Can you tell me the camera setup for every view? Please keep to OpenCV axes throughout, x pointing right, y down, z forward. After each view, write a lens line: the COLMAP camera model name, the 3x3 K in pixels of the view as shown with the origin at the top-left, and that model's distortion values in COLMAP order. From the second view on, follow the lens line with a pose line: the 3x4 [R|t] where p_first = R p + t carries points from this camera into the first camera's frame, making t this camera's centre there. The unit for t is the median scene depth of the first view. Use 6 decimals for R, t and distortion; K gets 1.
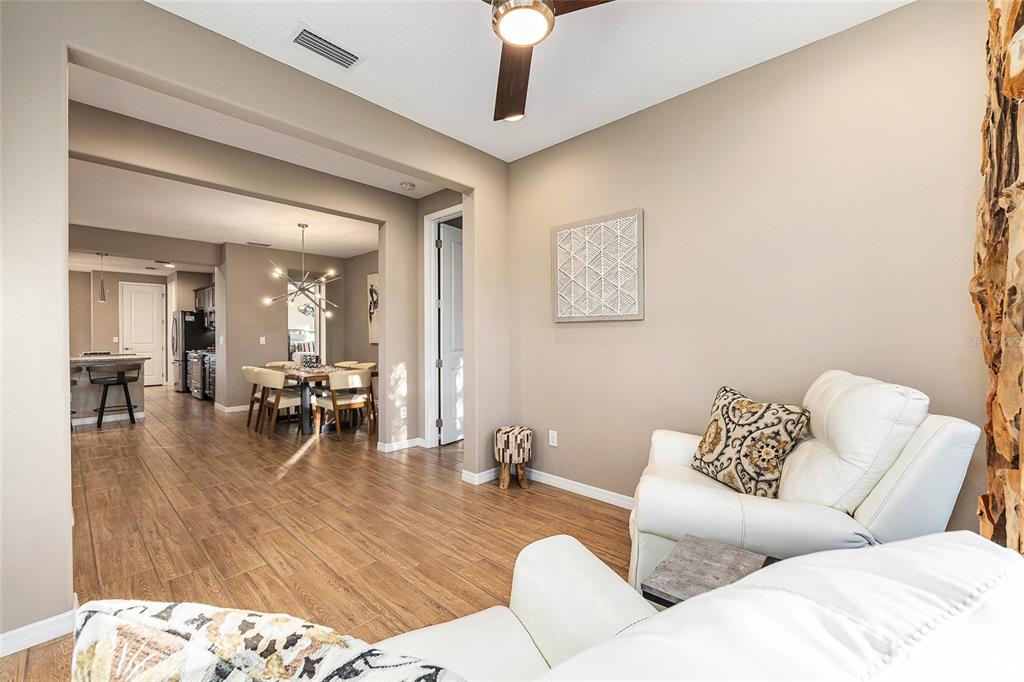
lens RADIAL K [[412.0, 0, 513.7], [0, 412.0, 338.1], [0, 0, 1]] dist [-0.000629, 0.000575]
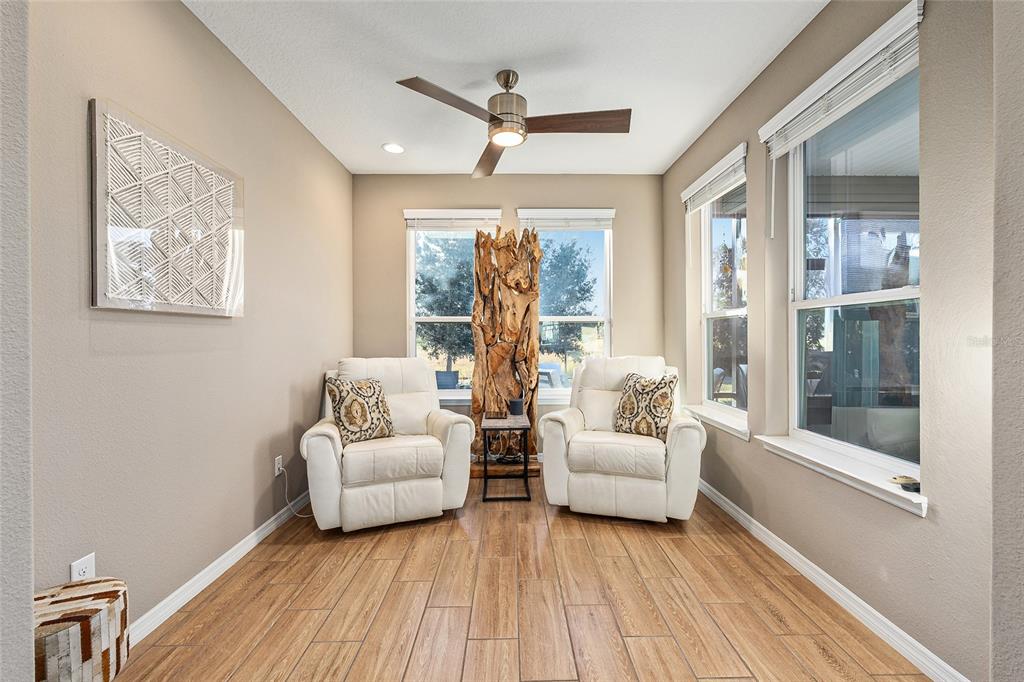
lens RADIAL K [[412.0, 0, 514.2], [0, 412.0, 339.9], [0, 0, 1]] dist [-0.000629, 0.000575]
pose [[-0.682681, -0.000938, 0.730716, -0.850839], [0.008345, 0.999924, 0.009080, -0.004734], [-0.730669, 0.012296, -0.682621, 1.542012]]
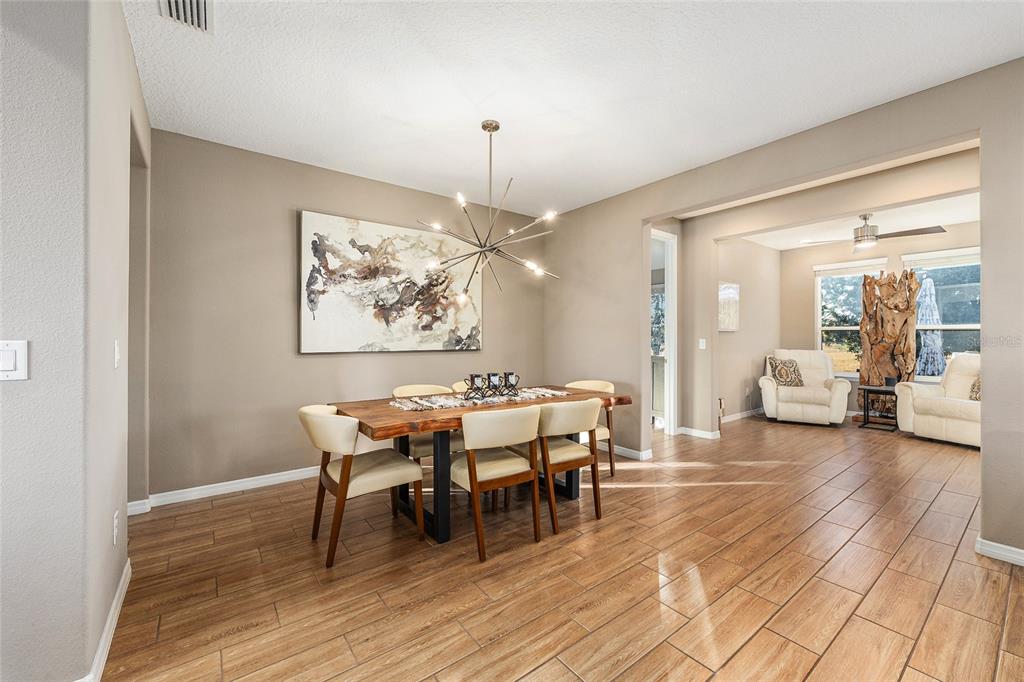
lens RADIAL K [[412.0, 0, 515.3], [0, 412.0, 337.4], [0, 0, 1]] dist [-0.000629, 0.000575]
pose [[0.170921, 0.002817, 0.985281, -2.753930], [0.001757, 0.999993, -0.003164, -0.011717], [-0.985283, 0.002272, 0.170915, 2.390449]]
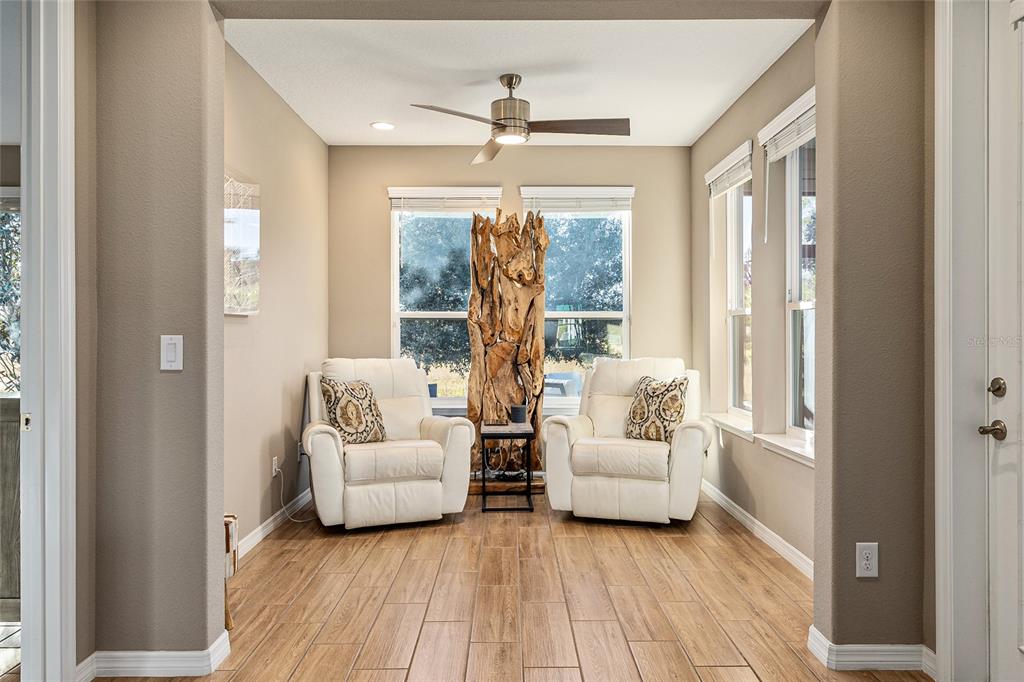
lens RADIAL K [[690.4, 0, 509.9], [0, 690.4, 336.5], [0, 0, 1]] dist [0.035295, 0.001318]
pose [[-0.676395, 0.001374, 0.736538, -1.447081], [0.004703, 0.999986, 0.002454, -0.005717], [-0.736524, 0.005124, -0.676392, 2.101659]]
